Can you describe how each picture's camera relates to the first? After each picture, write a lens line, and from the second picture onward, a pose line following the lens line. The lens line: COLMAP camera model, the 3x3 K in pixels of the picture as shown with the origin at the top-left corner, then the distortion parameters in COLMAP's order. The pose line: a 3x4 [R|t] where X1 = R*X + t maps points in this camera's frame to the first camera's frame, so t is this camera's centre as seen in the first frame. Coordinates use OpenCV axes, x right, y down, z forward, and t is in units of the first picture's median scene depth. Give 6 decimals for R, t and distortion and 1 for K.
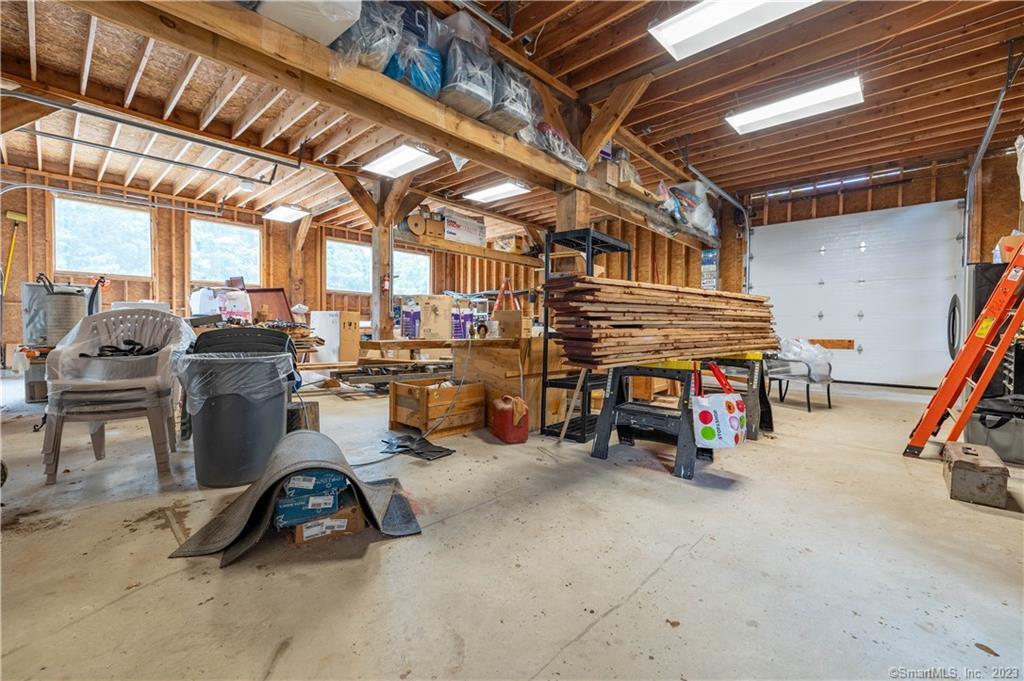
lens RADIAL K [[433.3, 0, 513.3], [0, 433.3, 337.7], [0, 0, 1]] dist [-0.013719, -0.000377]
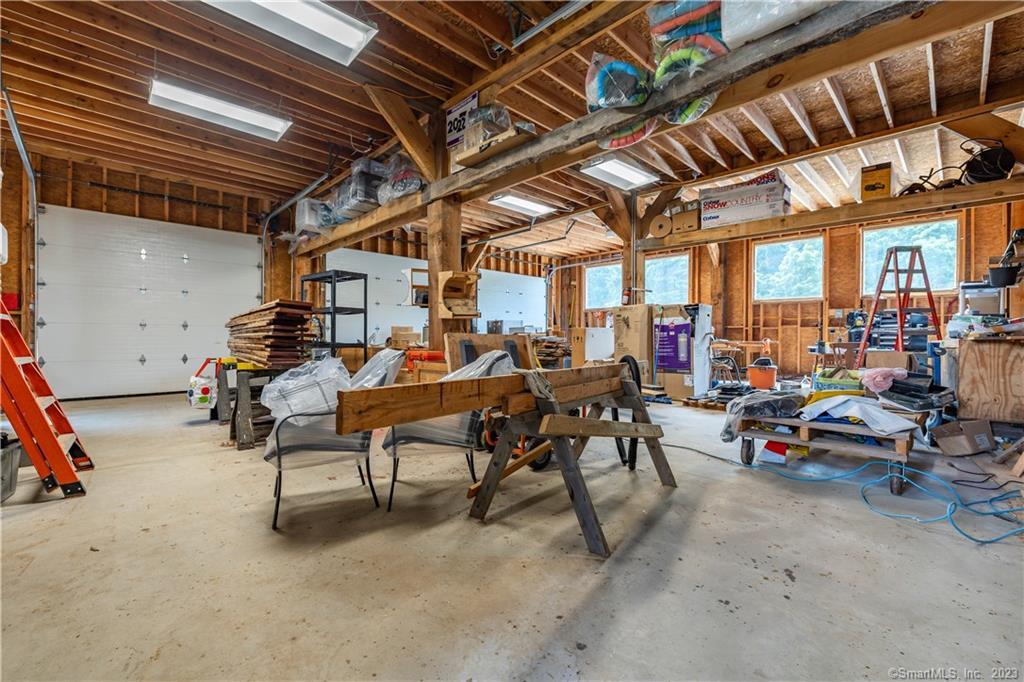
lens RADIAL K [[433.3, 0, 513.9], [0, 433.3, 339.1], [0, 0, 1]] dist [-0.013719, -0.000377]
pose [[-0.055700, -0.008381, -0.998412, 0.676871], [-0.029265, 0.999549, -0.006758, -0.013836], [0.998019, 0.028842, -0.055920, 0.747849]]
